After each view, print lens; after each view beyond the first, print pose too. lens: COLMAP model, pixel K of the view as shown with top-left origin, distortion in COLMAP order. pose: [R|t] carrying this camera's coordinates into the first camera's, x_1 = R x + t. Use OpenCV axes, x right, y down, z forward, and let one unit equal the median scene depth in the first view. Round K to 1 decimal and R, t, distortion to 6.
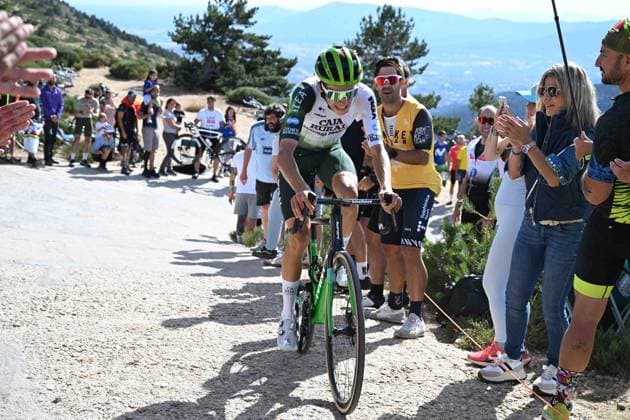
lens RADIAL K [[897.5, 0, 315.4], [0, 897.5, 211.0], [0, 0, 1]] dist [-0.000638, 0.000000]
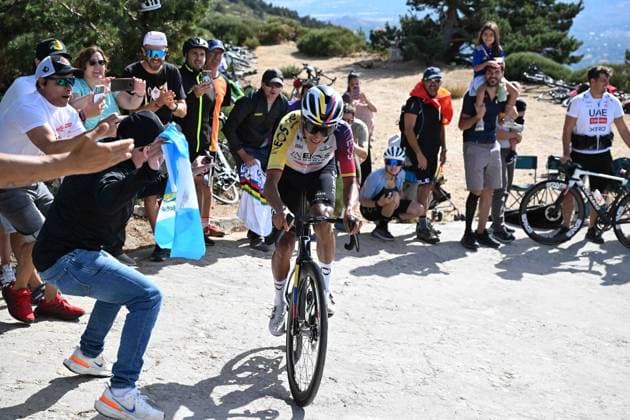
lens RADIAL K [[1097.9, 0, 316.4], [0, 1097.9, 212.5], [0, 0, 1]] dist [0.022847, 0.000000]
pose [[0.982732, -0.056294, -0.176264, -0.083429], [0.056326, 0.998401, -0.004821, -0.028933], [0.176253, -0.005190, 0.984331, 0.204790]]
